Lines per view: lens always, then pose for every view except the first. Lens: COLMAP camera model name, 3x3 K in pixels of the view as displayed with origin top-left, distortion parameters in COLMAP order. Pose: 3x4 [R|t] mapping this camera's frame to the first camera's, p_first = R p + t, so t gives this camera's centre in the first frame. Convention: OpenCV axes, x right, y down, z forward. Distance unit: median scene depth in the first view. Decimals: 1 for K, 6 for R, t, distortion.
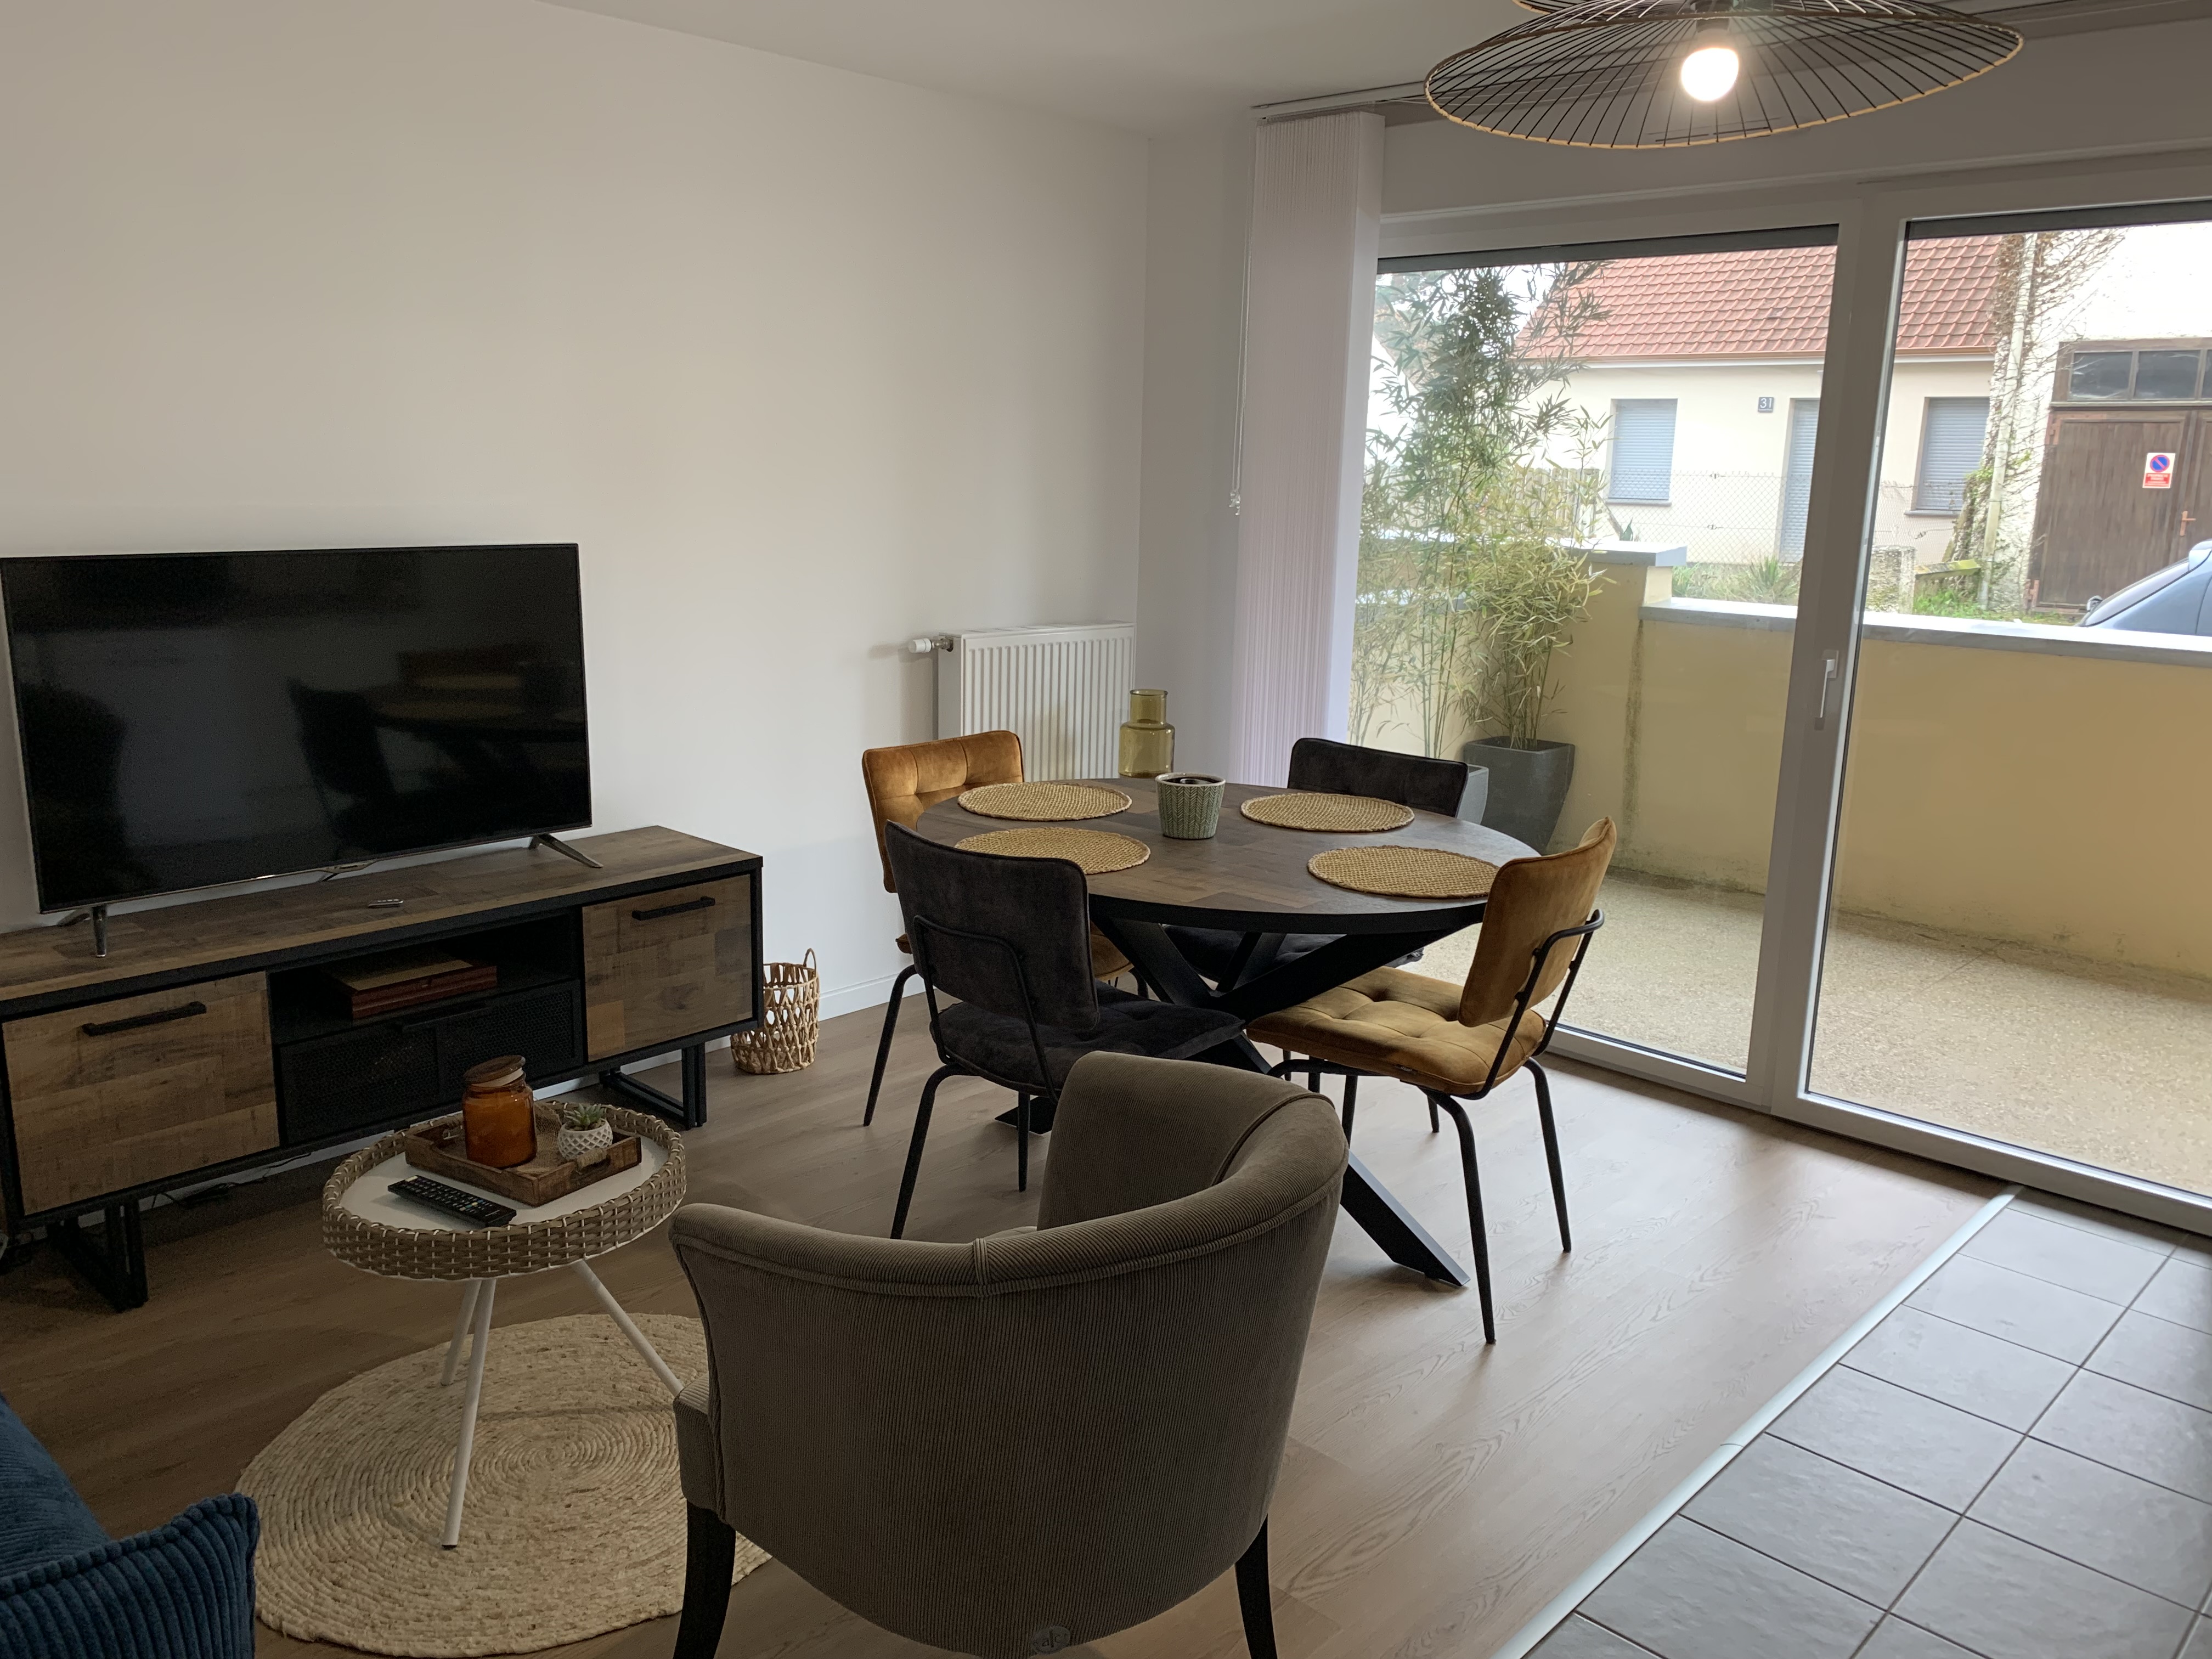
lens RADIAL K [[1661.8, 0, 1111.7], [0, 1661.8, 799.4], [0, 0, 1]] dist [0.041542, -0.054734]
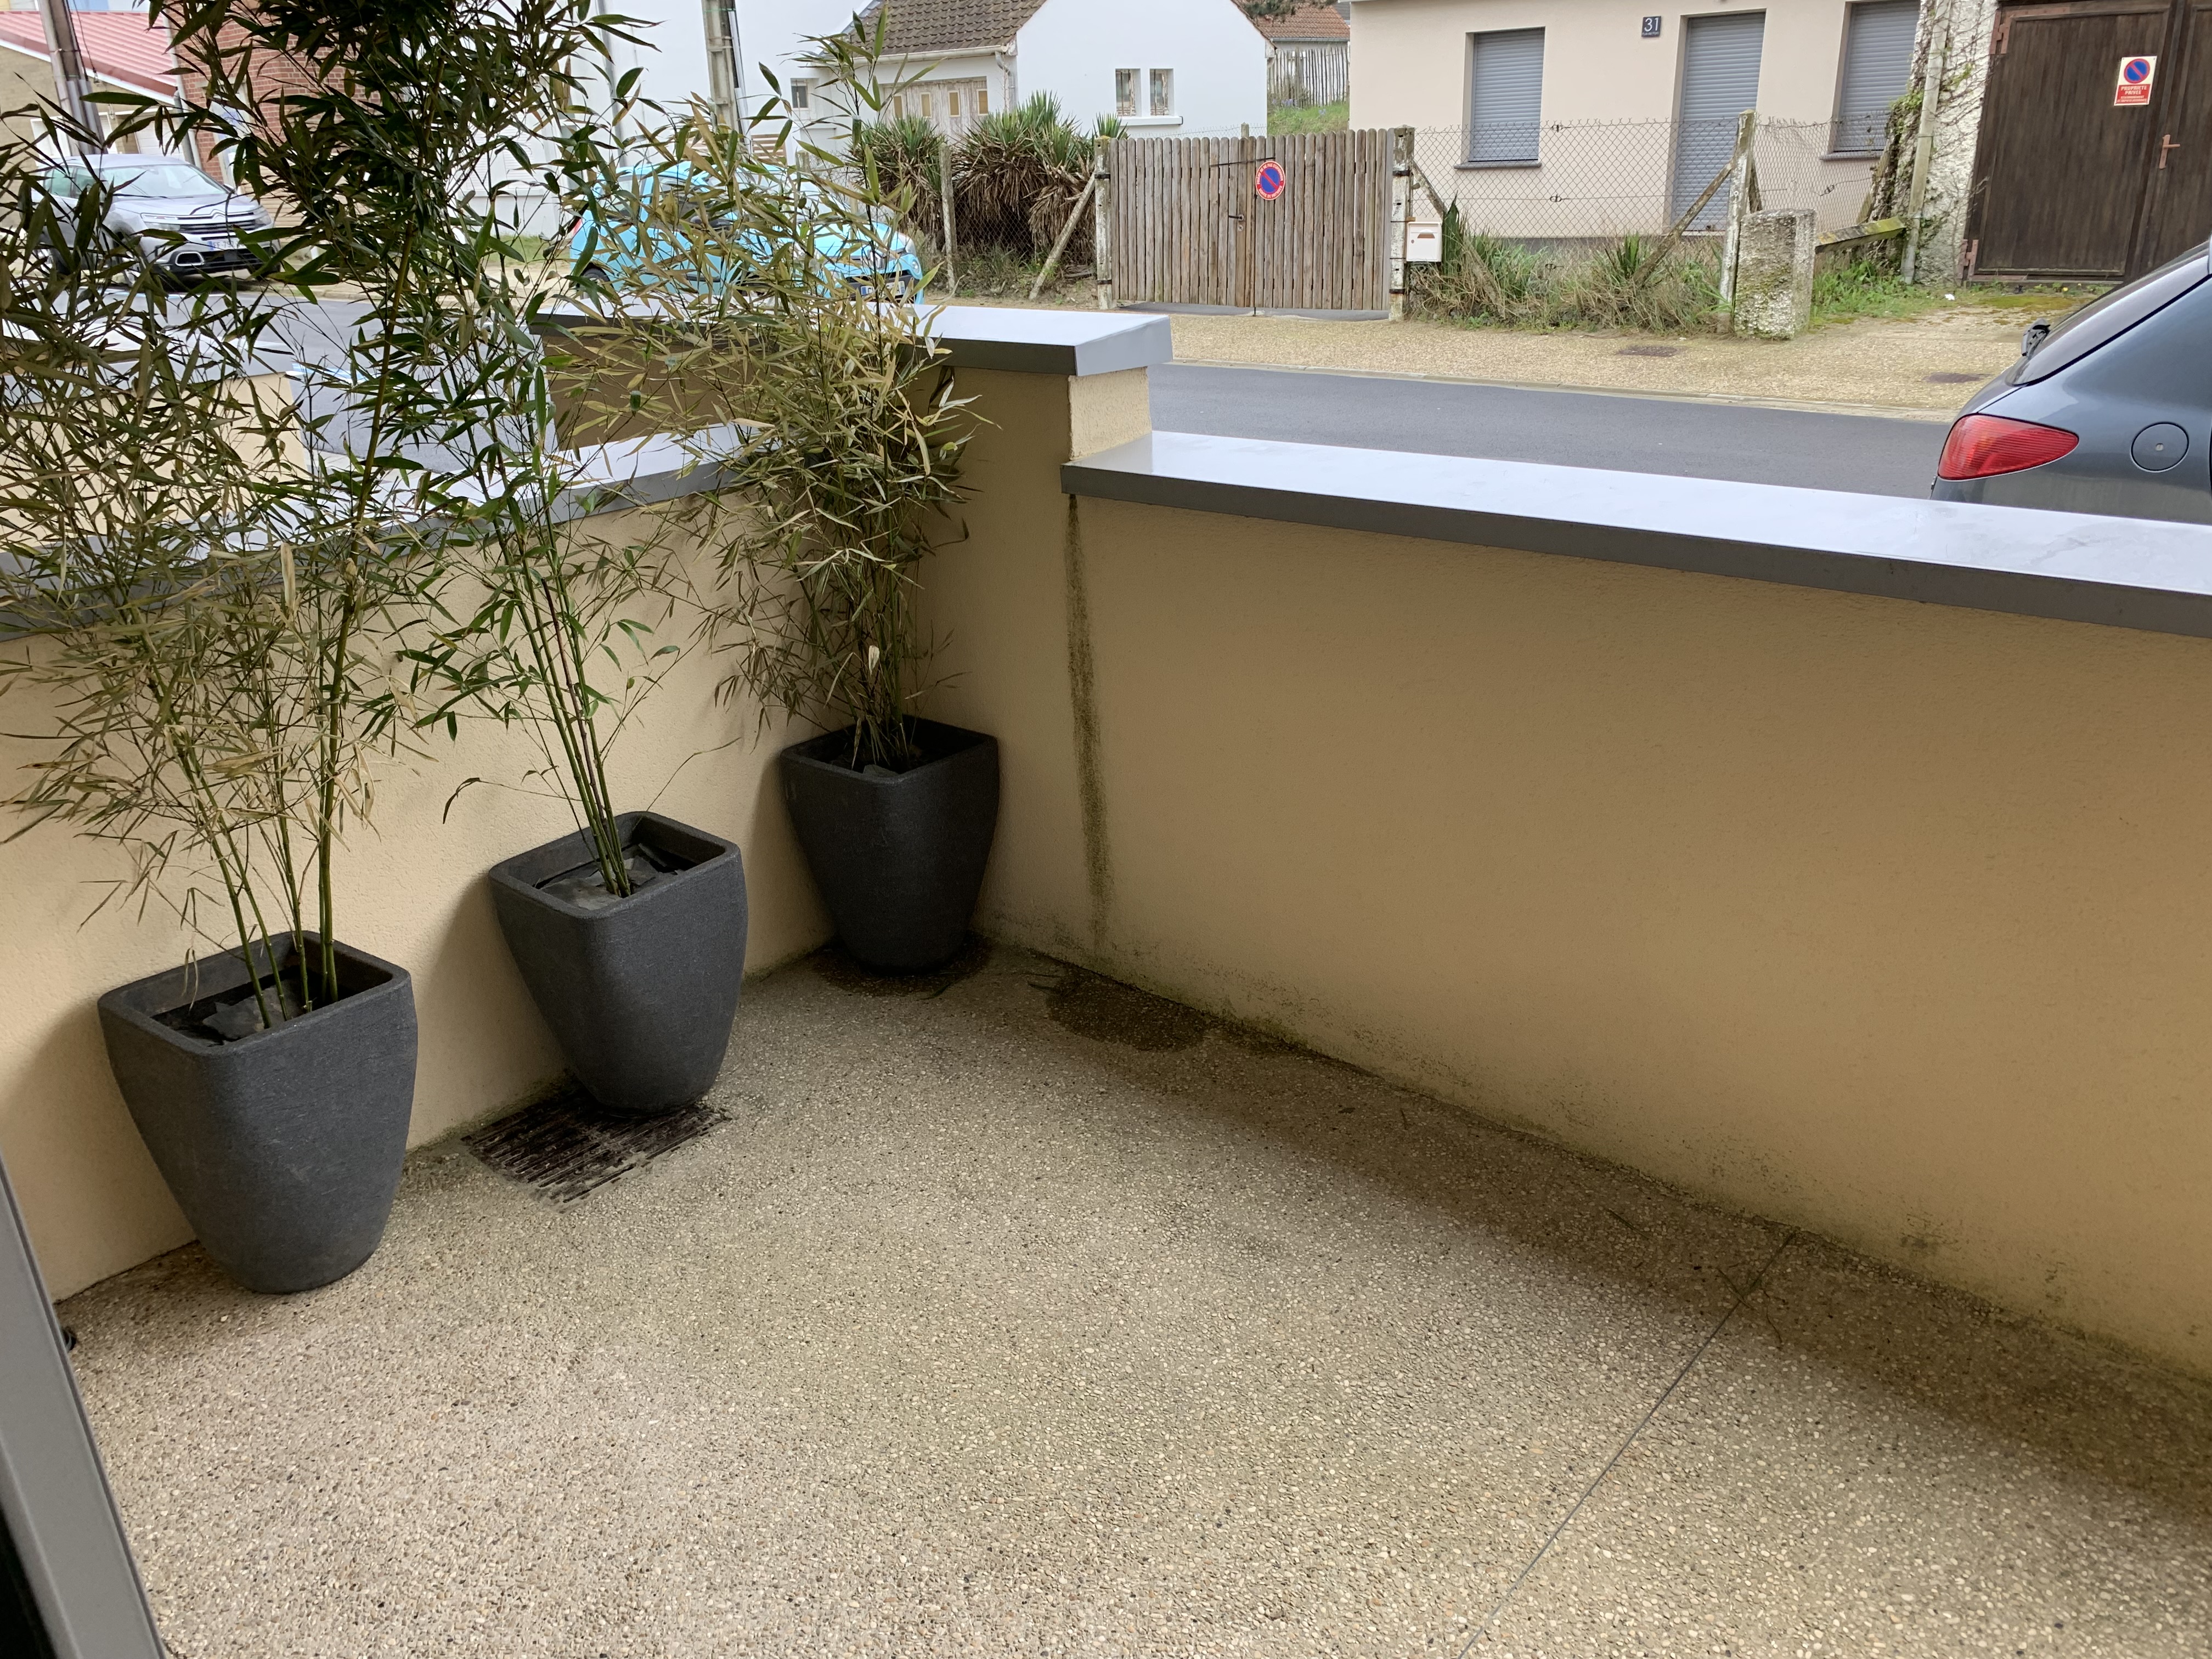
lens RADIAL K [[1661.8, 0, 1104.2], [0, 1661.8, 825.7], [0, 0, 1]] dist [0.041542, -0.054734]
pose [[0.997036, -0.075663, 0.013921, 0.247189], [0.071777, 0.979989, 0.185660, -0.079719], [-0.027690, -0.184110, 0.982515, 0.413739]]
